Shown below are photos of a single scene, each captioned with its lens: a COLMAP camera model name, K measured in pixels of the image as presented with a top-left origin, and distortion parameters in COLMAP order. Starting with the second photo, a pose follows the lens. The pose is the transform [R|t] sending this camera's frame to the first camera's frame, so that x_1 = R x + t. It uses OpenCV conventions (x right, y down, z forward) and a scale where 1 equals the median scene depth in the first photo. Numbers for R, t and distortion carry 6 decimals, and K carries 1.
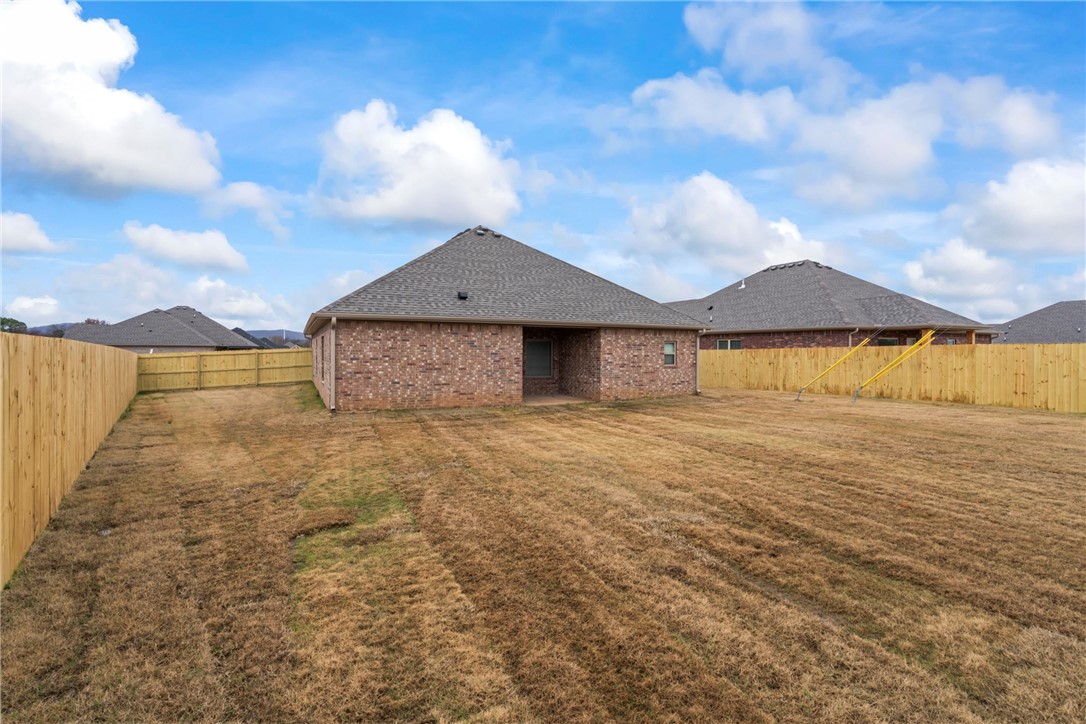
lens RADIAL K [[511.7, 0, 525.7], [0, 511.7, 358.5], [0, 0, 1]] dist [-0.000336, -0.000085]
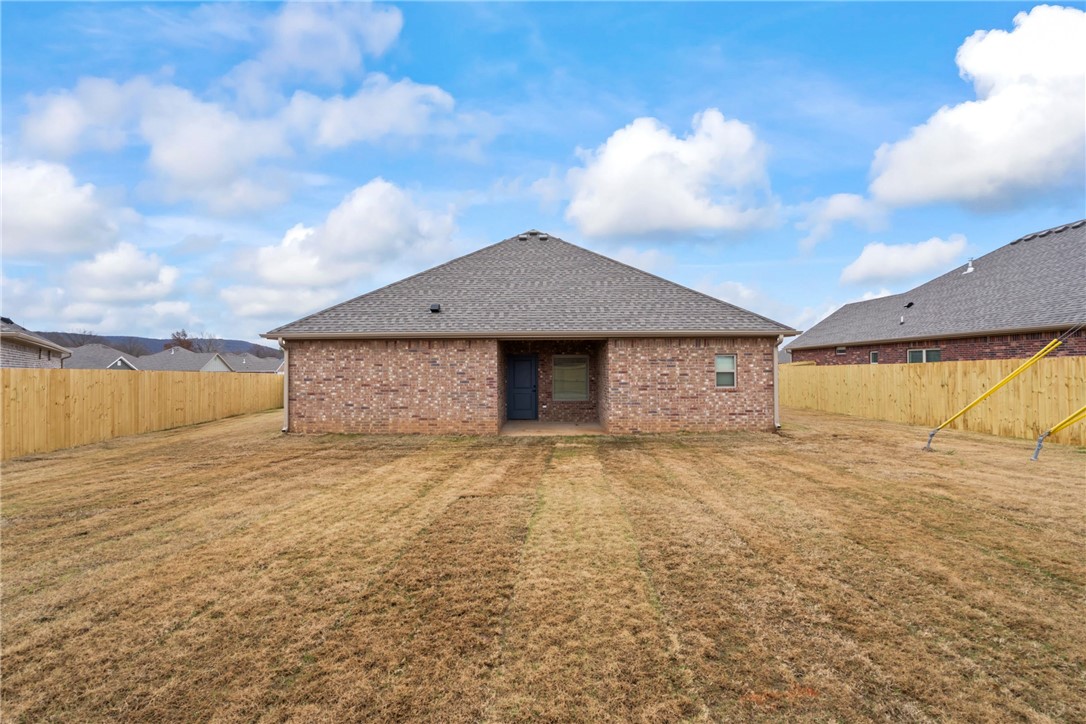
lens RADIAL K [[495.0, 0, 541.0], [0, 495.0, 365.0], [0, 0, 1]] dist [-0.000892, 0.000379]
pose [[0.890592, -0.012390, -0.454634, 0.425711], [0.002927, 0.999764, -0.021513, -0.004792], [0.454793, 0.017829, 0.890418, 0.314547]]
